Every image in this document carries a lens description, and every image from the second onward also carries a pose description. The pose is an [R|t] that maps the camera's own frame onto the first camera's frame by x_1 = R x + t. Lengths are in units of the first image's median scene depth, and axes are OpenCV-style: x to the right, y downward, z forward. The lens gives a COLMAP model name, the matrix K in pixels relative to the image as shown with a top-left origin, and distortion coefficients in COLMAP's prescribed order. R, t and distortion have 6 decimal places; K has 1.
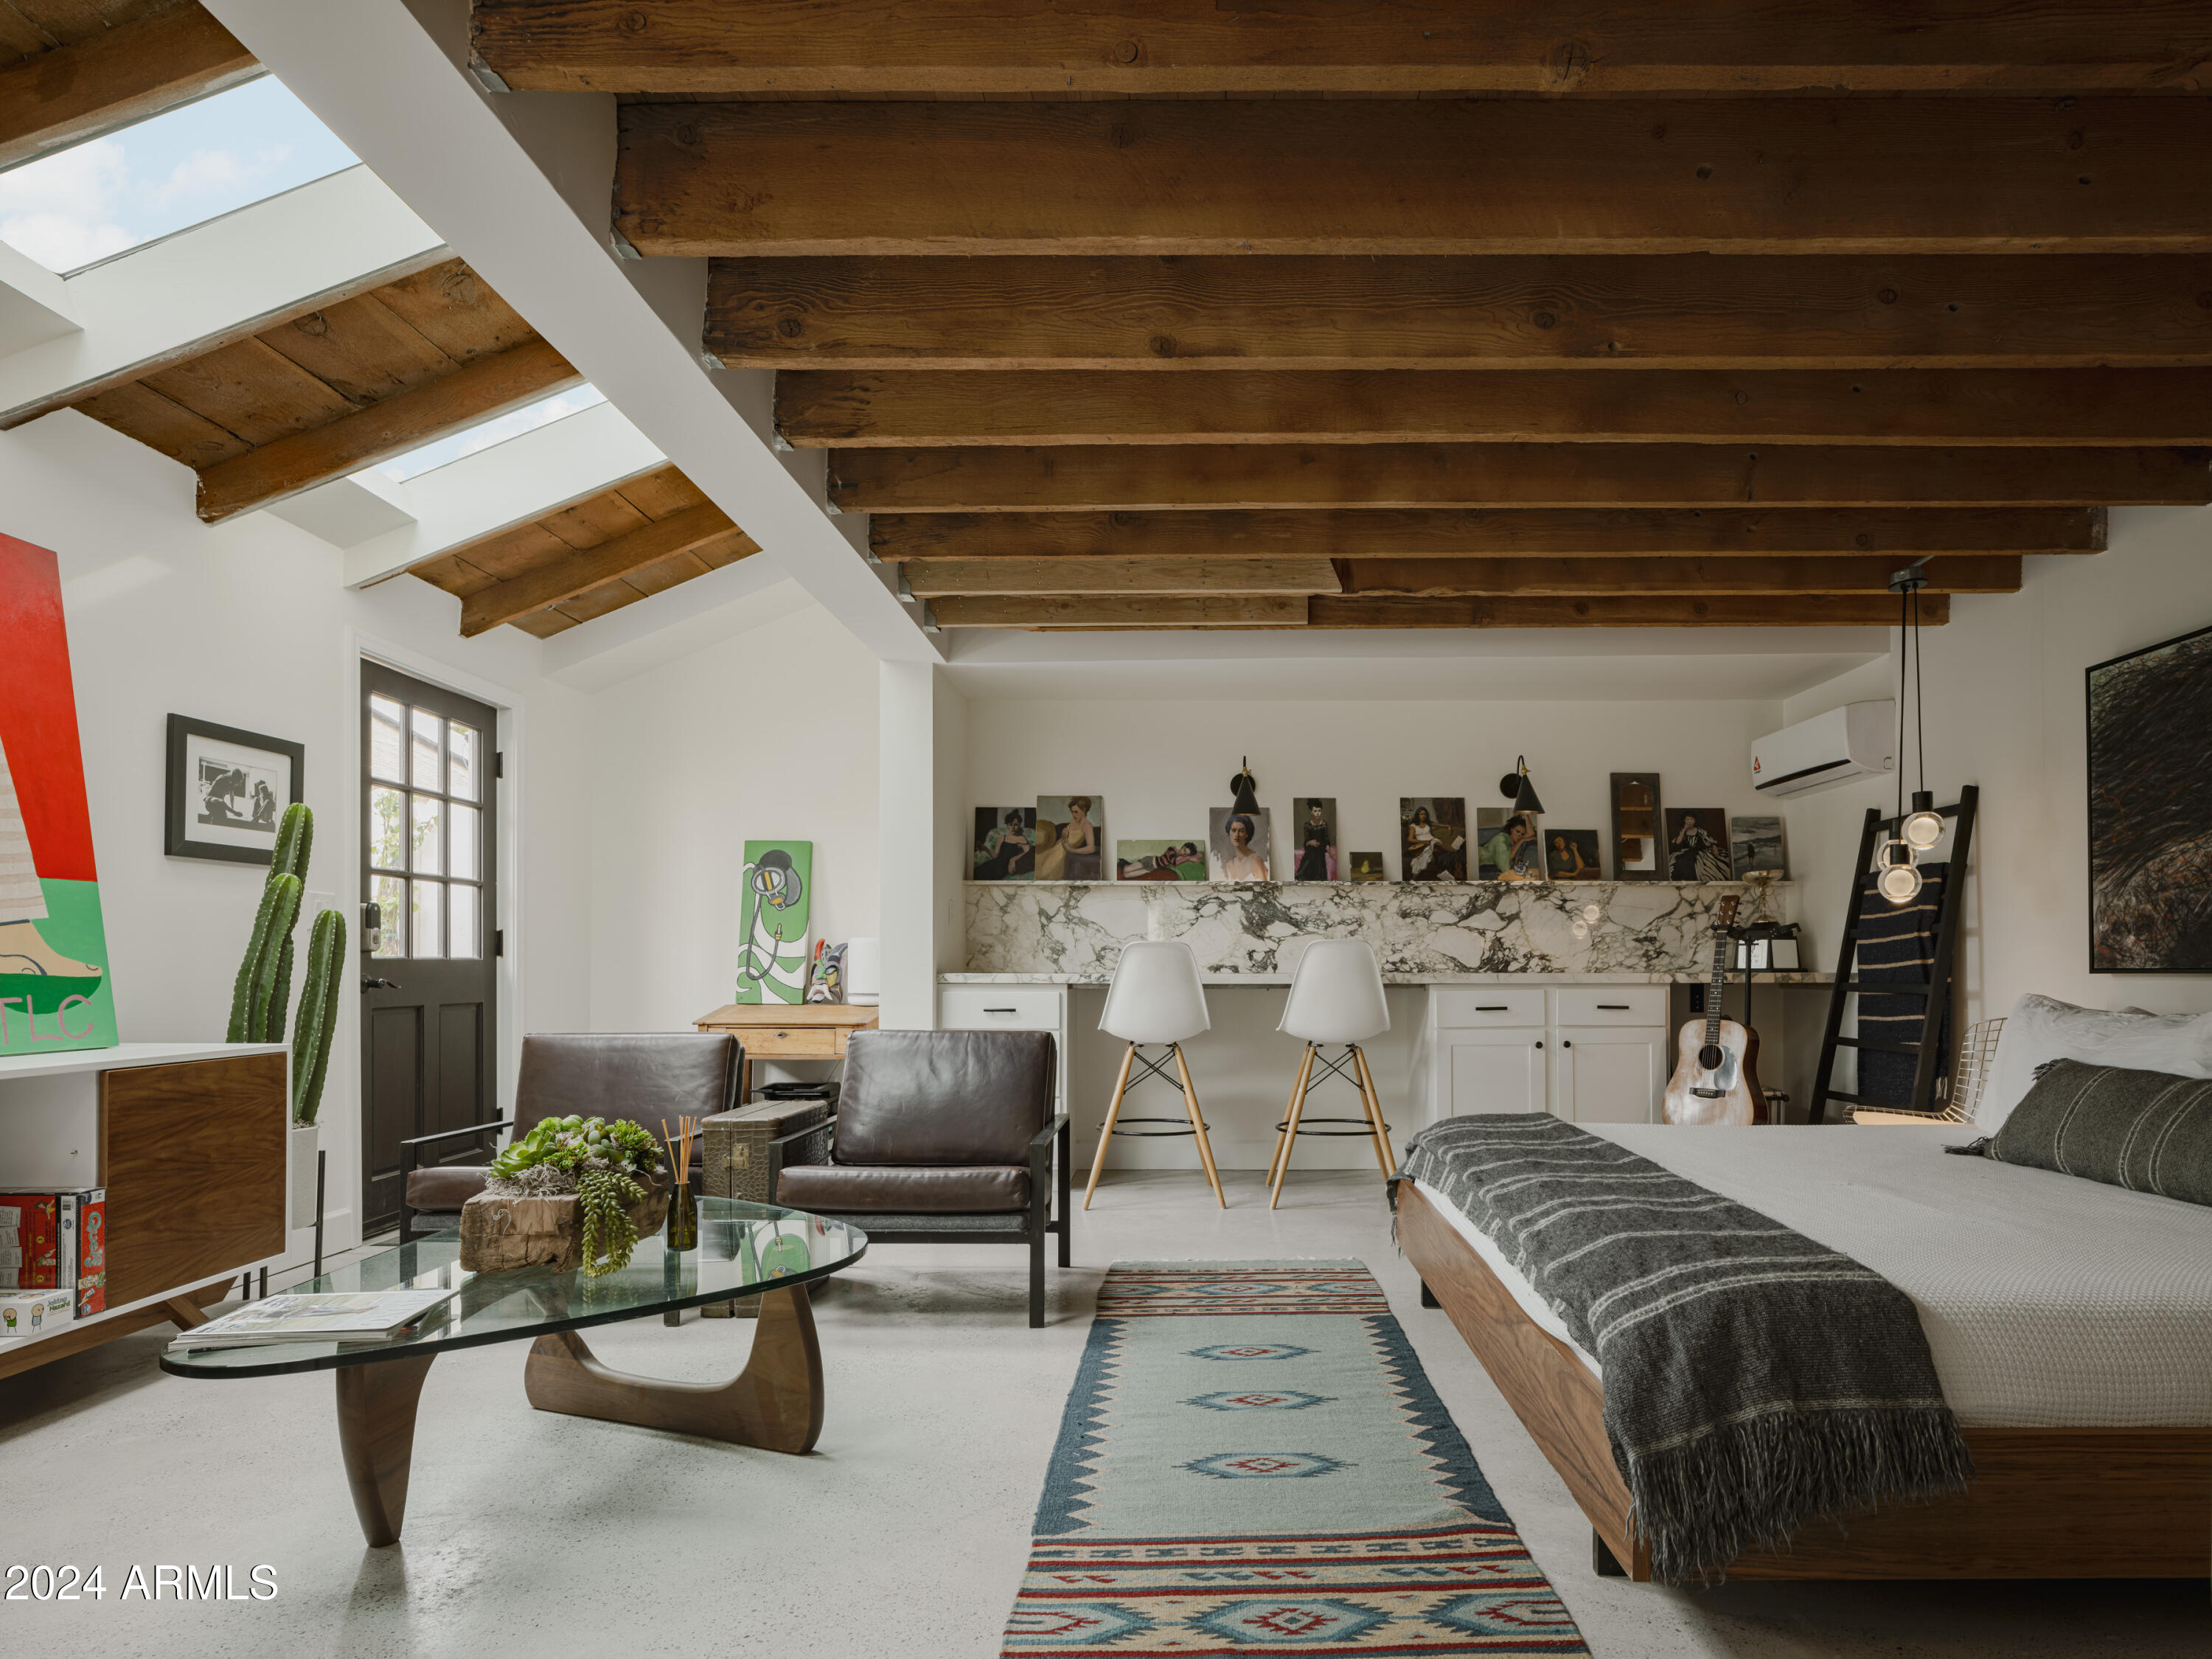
lens RADIAL K [[1227.8, 0, 1202.6], [0, 1227.8, 955.9], [0, 0, 1]] dist [-0.000835, 0.000962]
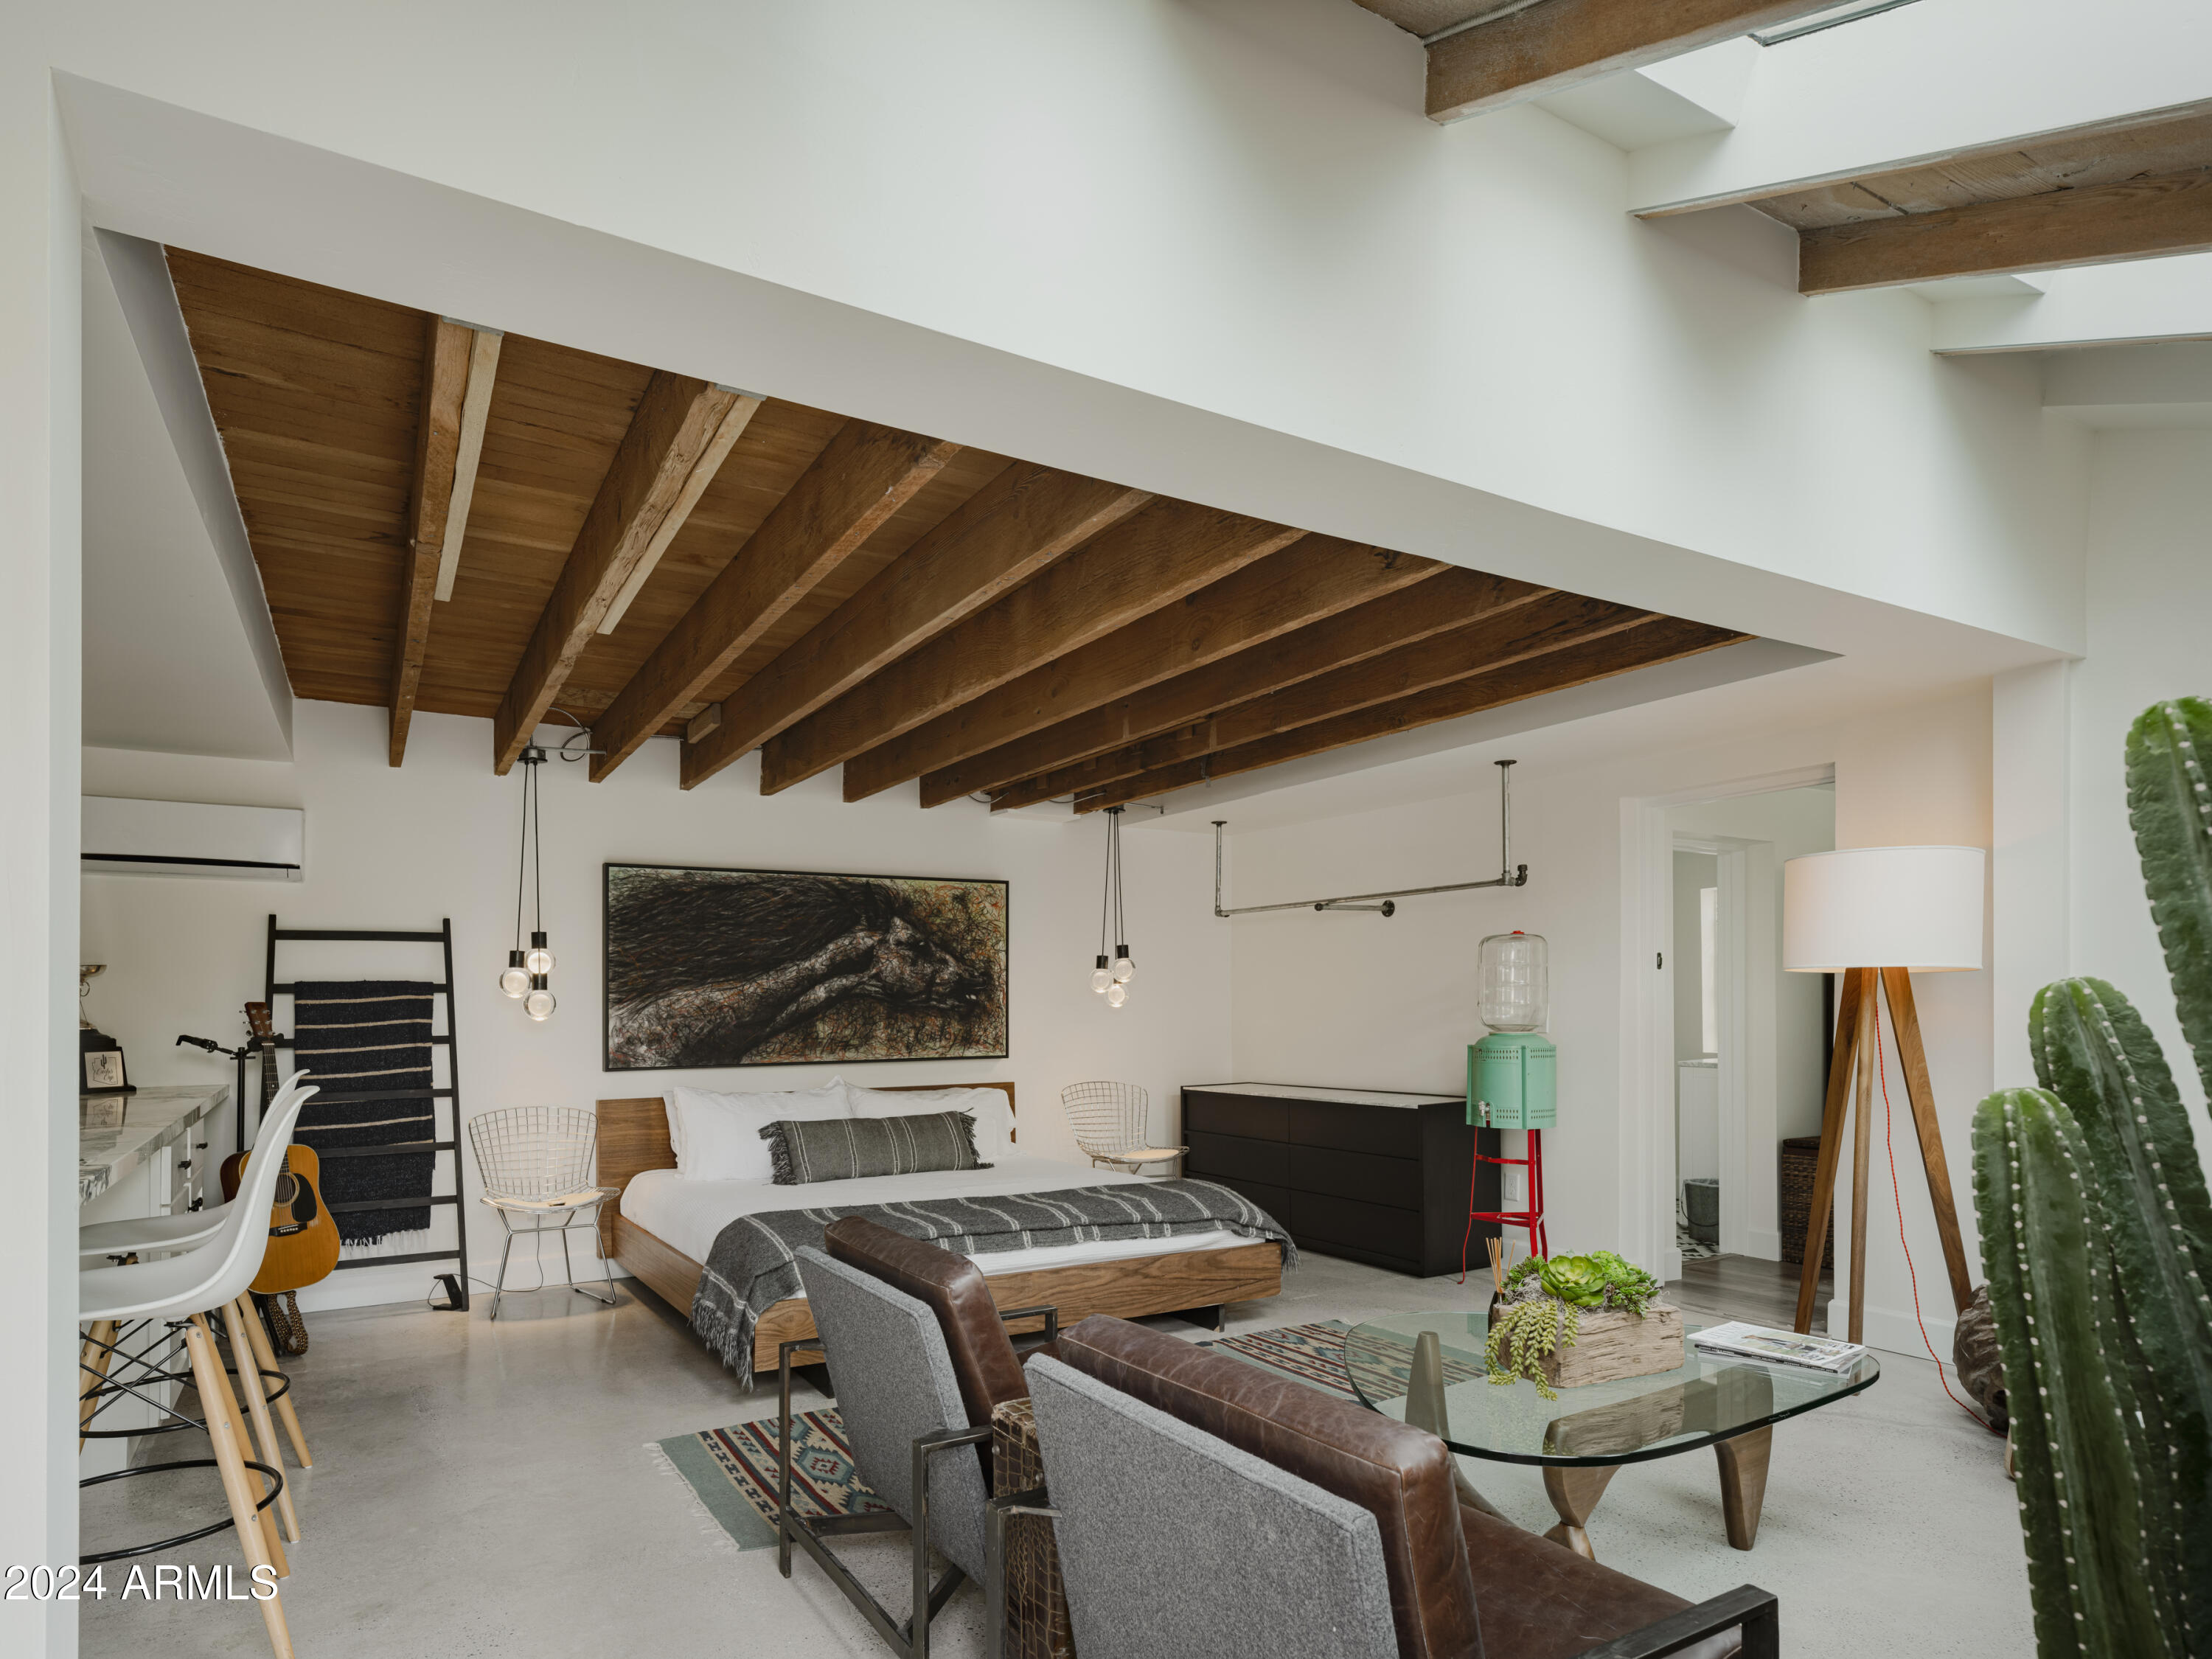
lens RADIAL K [[1224.4, 0, 1108.8], [0, 1224.4, 908.6], [0, 0, 1]] dist [0.000179, 0.000863]
pose [[-0.520969, 0.075956, 0.850190, -0.613190], [0.002944, 0.996187, -0.087196, -0.037018], [-0.853571, -0.042923, -0.519206, 0.912283]]
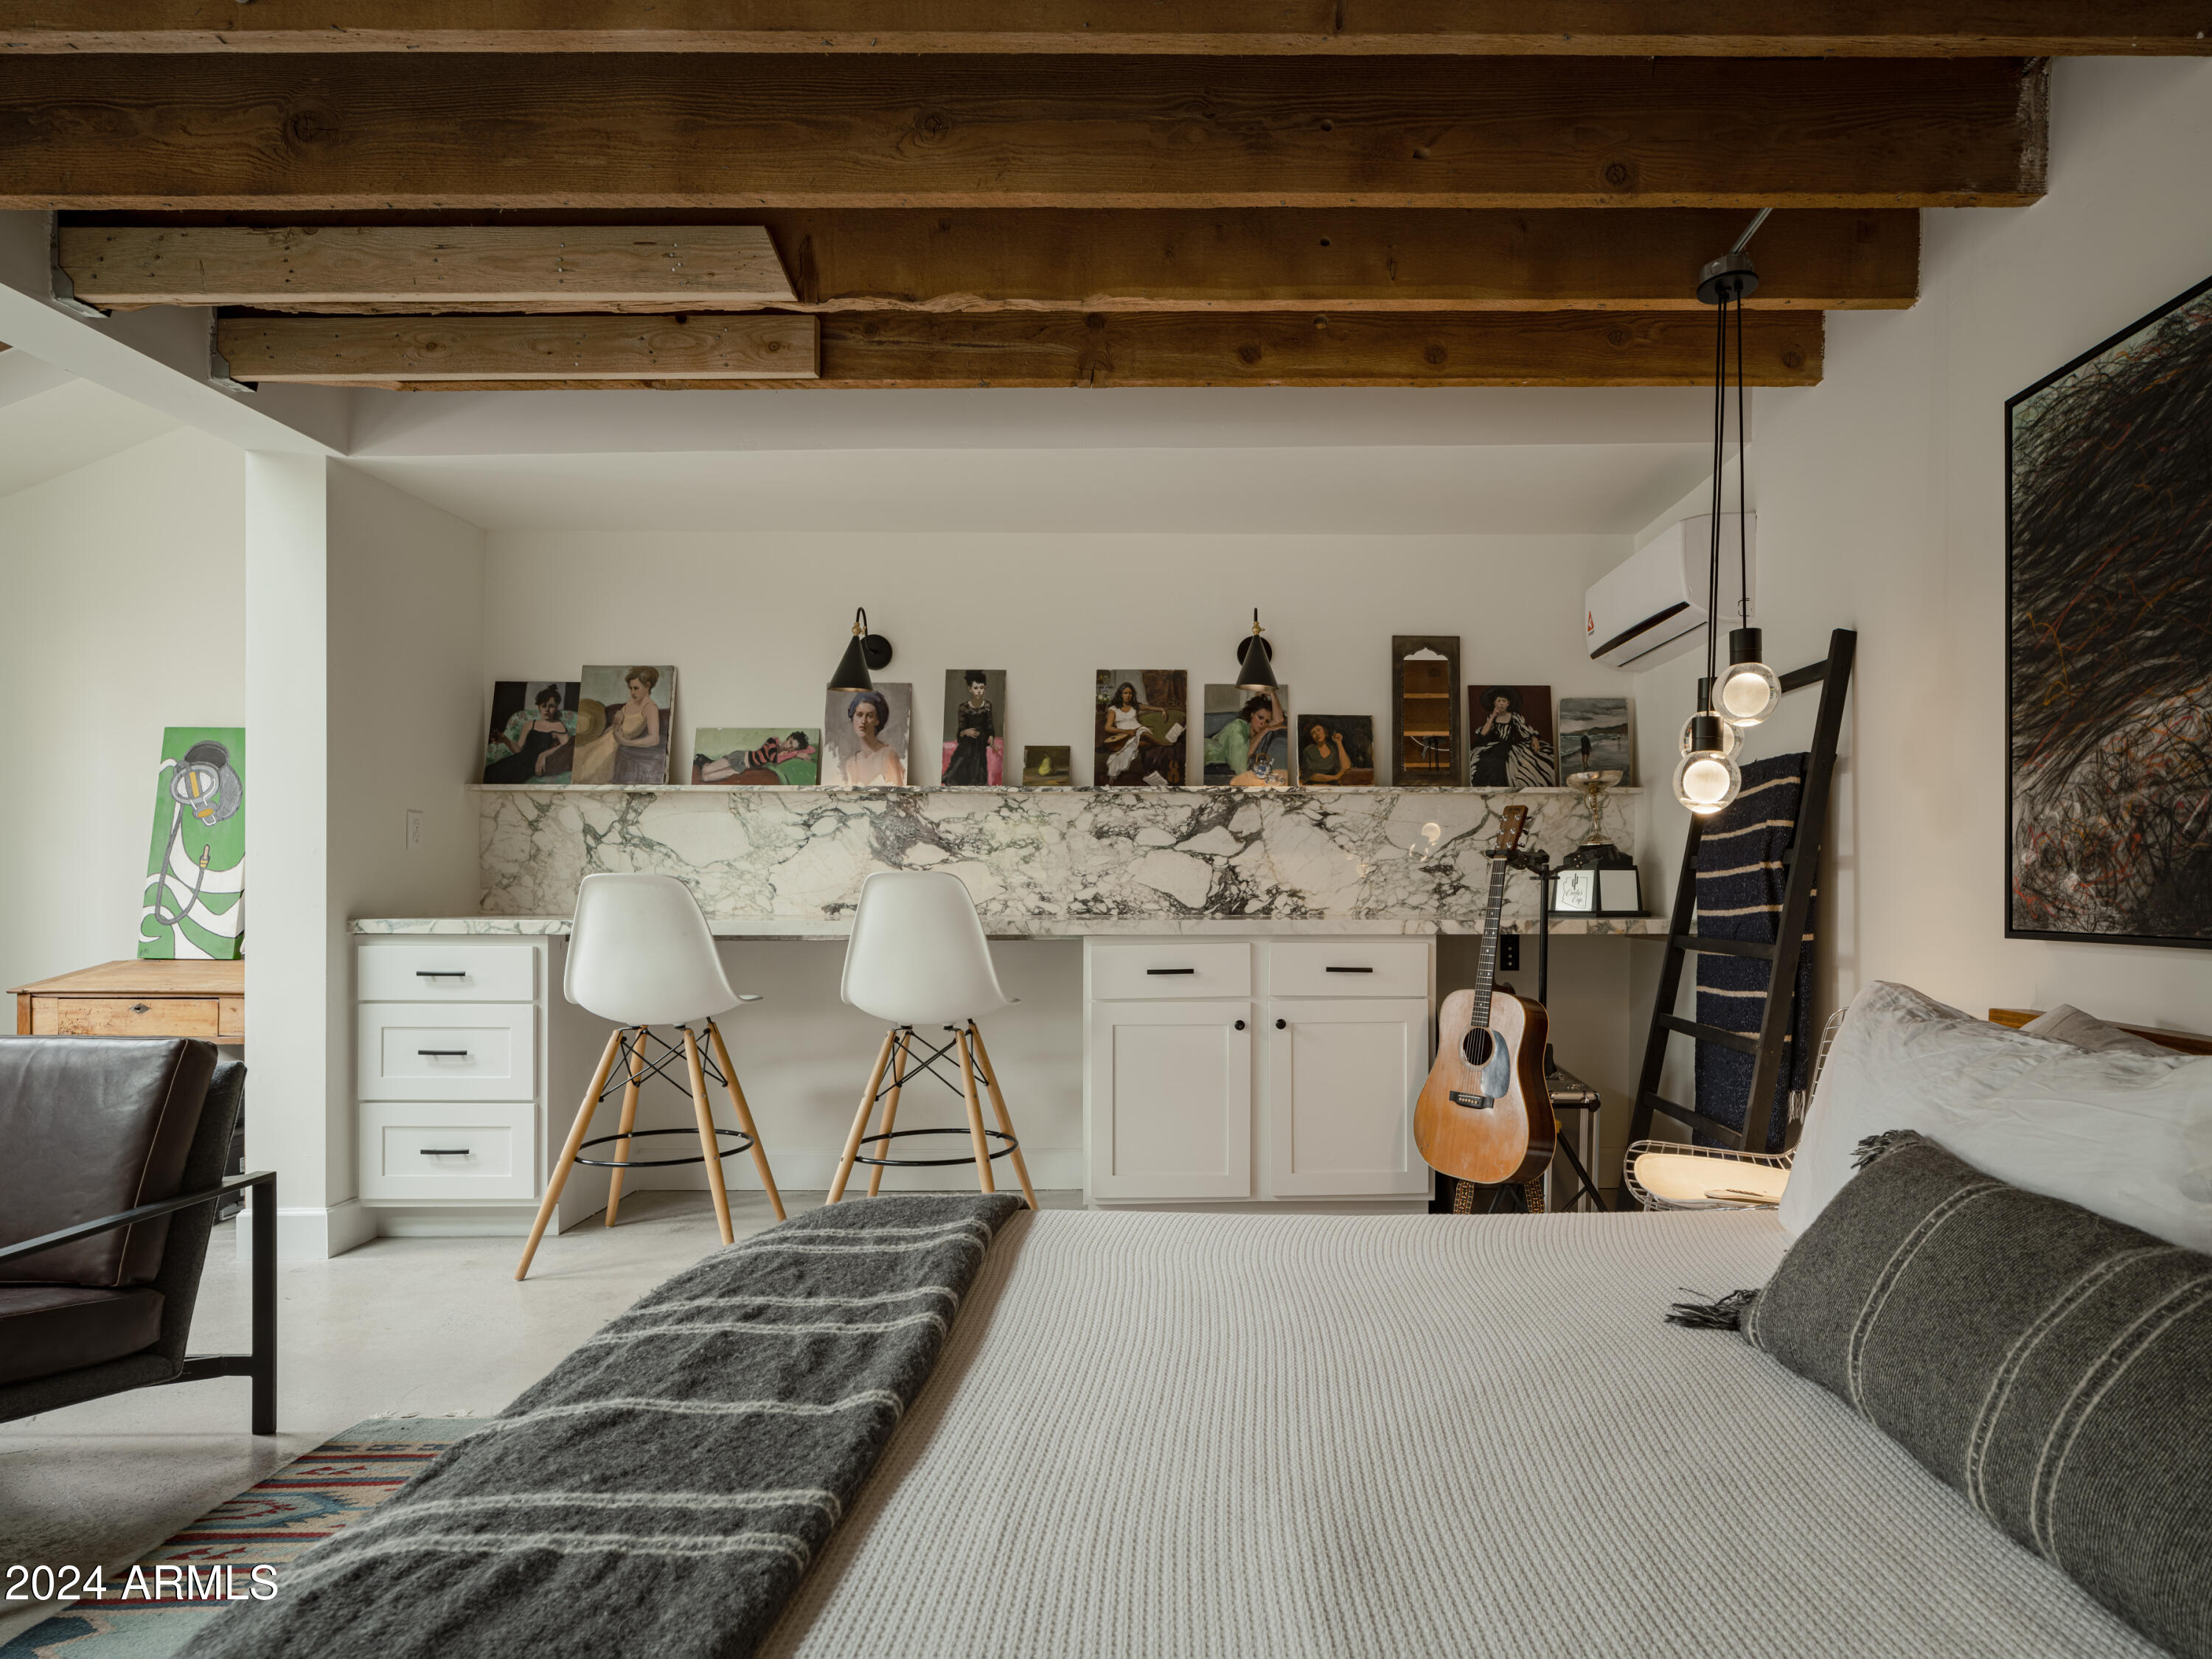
lens RADIAL K [[1237.6, 0, 1226.1], [0, 1237.6, 894.9], [0, 0, 1]] dist [0.000637, -0.000035]
pose [[0.999983, 0.001214, 0.005714, 0.260324], [-0.001304, 0.999875, 0.015747, -0.010445], [-0.005694, -0.015755, 0.999860, 0.311363]]
